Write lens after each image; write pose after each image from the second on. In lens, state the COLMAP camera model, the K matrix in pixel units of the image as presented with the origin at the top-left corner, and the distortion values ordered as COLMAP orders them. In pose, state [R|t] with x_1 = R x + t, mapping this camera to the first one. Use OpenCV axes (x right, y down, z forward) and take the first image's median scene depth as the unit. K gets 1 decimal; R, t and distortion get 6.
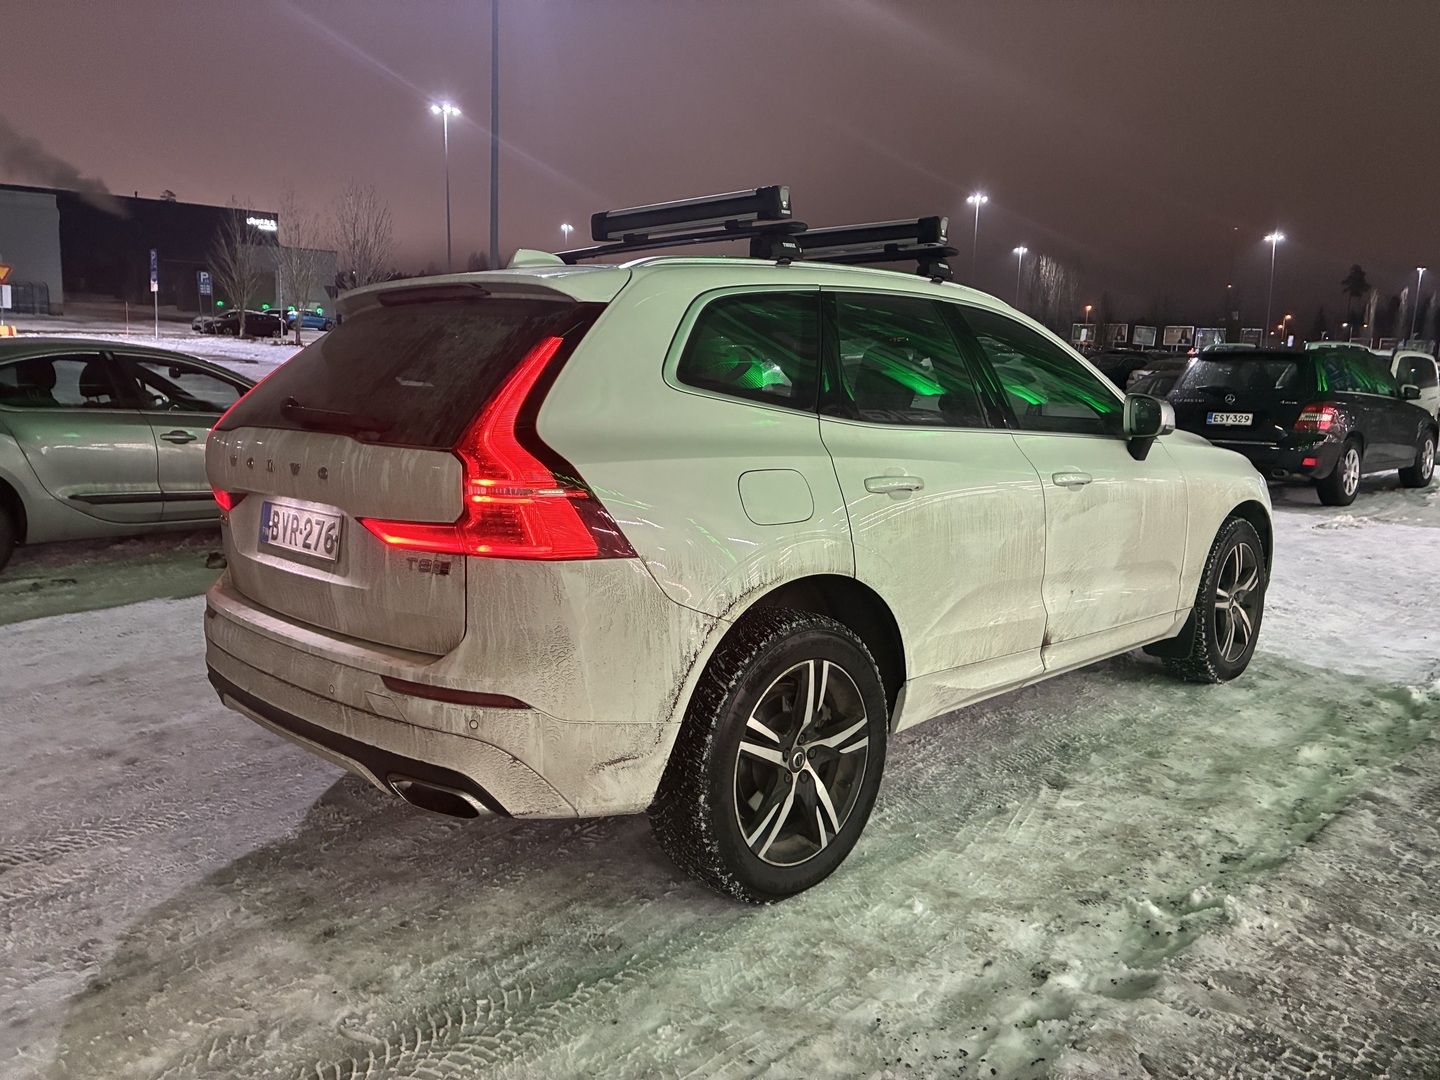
lens RADIAL K [[1114.2, 0, 720.0], [0, 1114.2, 540.0], [0, 0, 1]] dist [-0.005501, -0.008873]
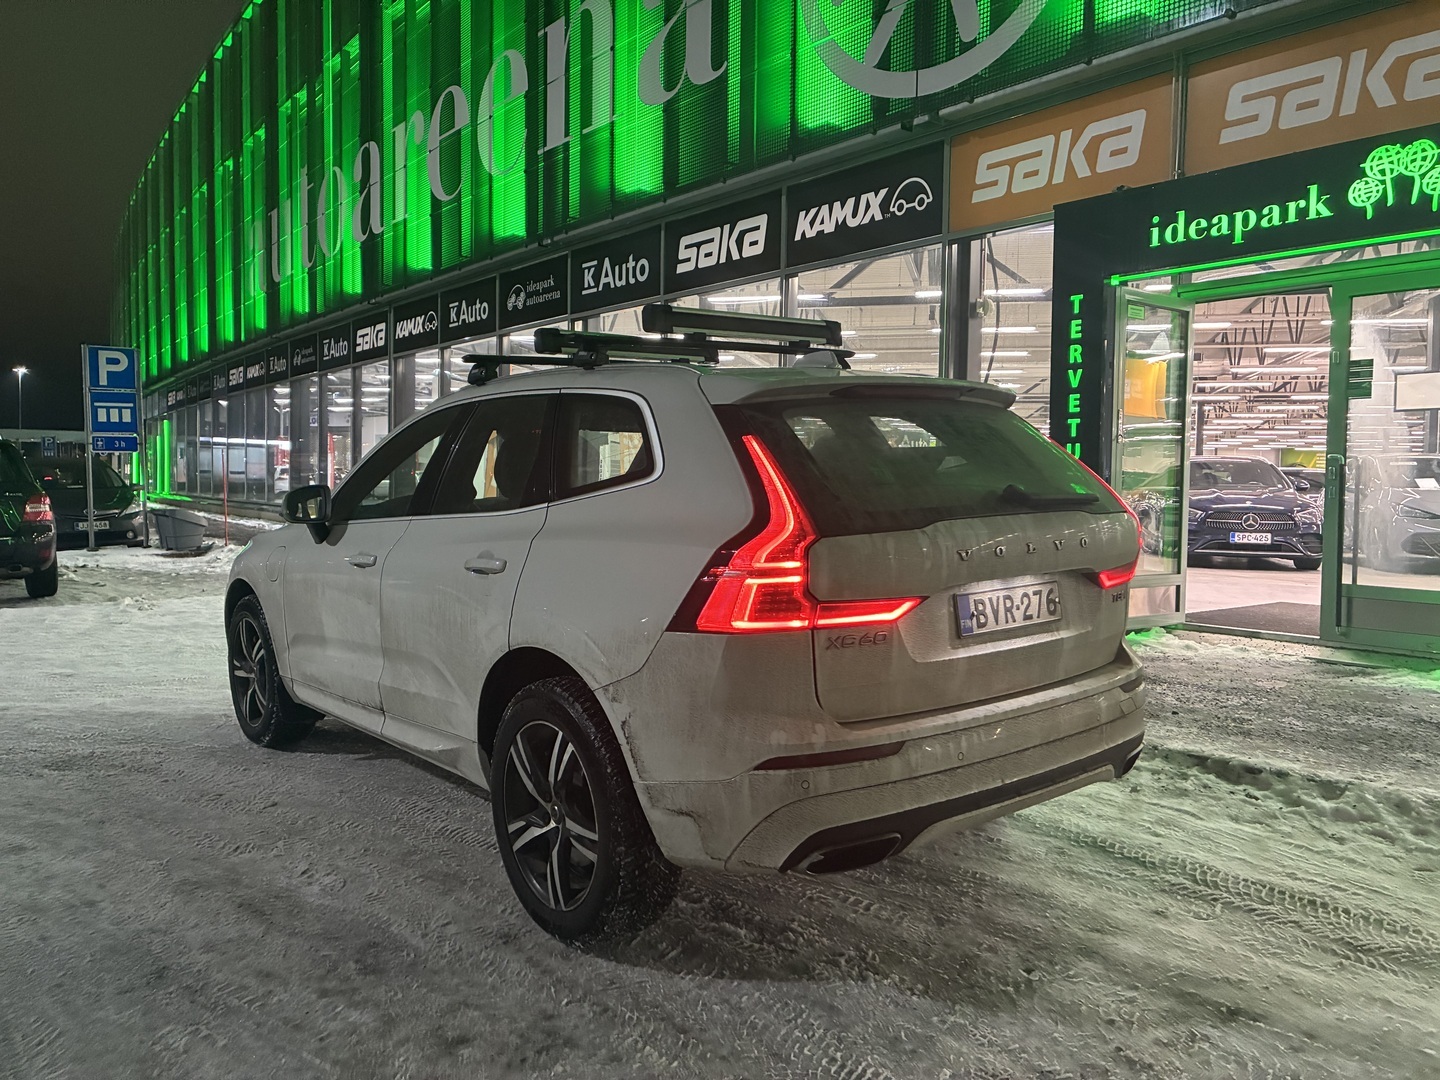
lens RADIAL K [[1114.2, 0, 720.0], [0, 1114.2, 540.0], [0, 0, 1]] dist [-0.005501, -0.008873]
pose [[0.087240, -0.074862, 0.993370, -1.464822], [0.153836, 0.986223, 0.060813, -0.181430], [-0.984238, 0.147510, 0.097555, 1.167265]]
